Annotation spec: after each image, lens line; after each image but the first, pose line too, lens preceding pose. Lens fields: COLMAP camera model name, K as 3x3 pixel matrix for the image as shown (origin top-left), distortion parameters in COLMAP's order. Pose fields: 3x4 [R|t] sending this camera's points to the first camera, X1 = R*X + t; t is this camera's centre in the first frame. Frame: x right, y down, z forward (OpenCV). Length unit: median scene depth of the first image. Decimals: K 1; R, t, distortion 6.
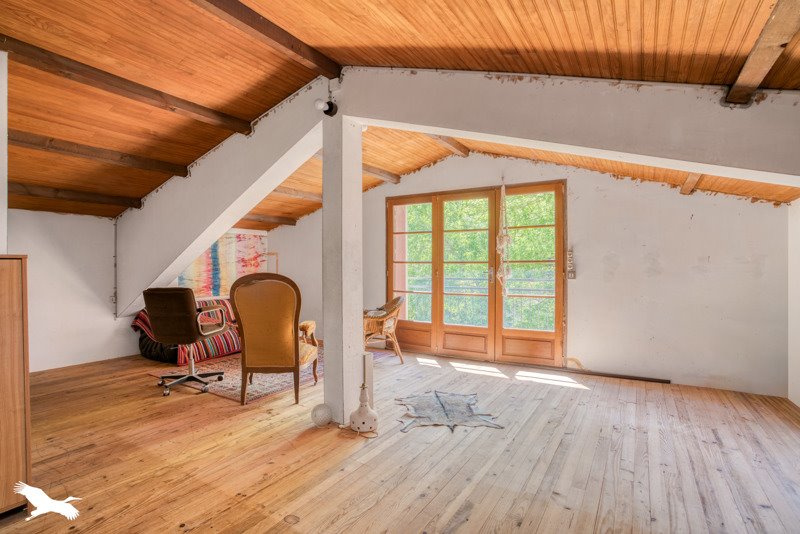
lens RADIAL K [[386.3, 0, 399.2], [0, 386.3, 268.9], [0, 0, 1]] dist [-0.037367, -0.000253]
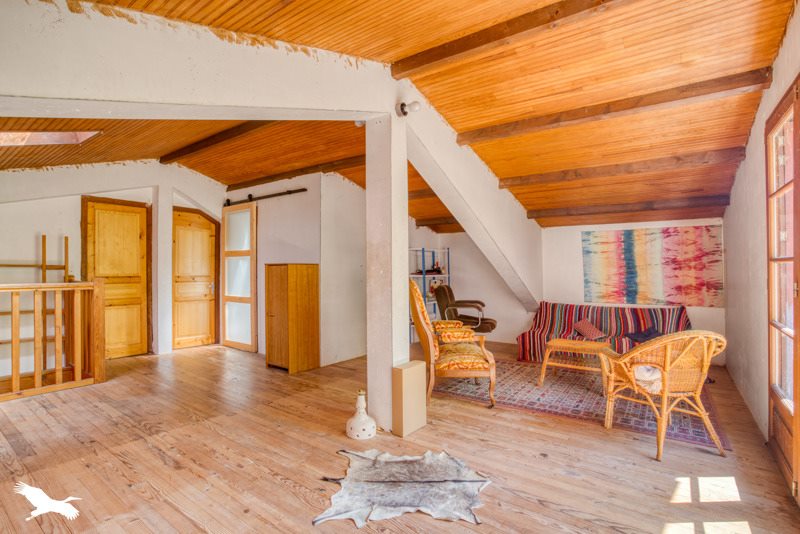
lens RADIAL K [[386.3, 0, 397.8], [0, 386.3, 266.0], [0, 0, 1]] dist [-0.037367, -0.000253]
pose [[-0.054890, -0.008935, -0.998452, 0.405553], [-0.008165, 0.999931, -0.008499, -0.002339], [0.998459, 0.007685, -0.054959, 0.531434]]
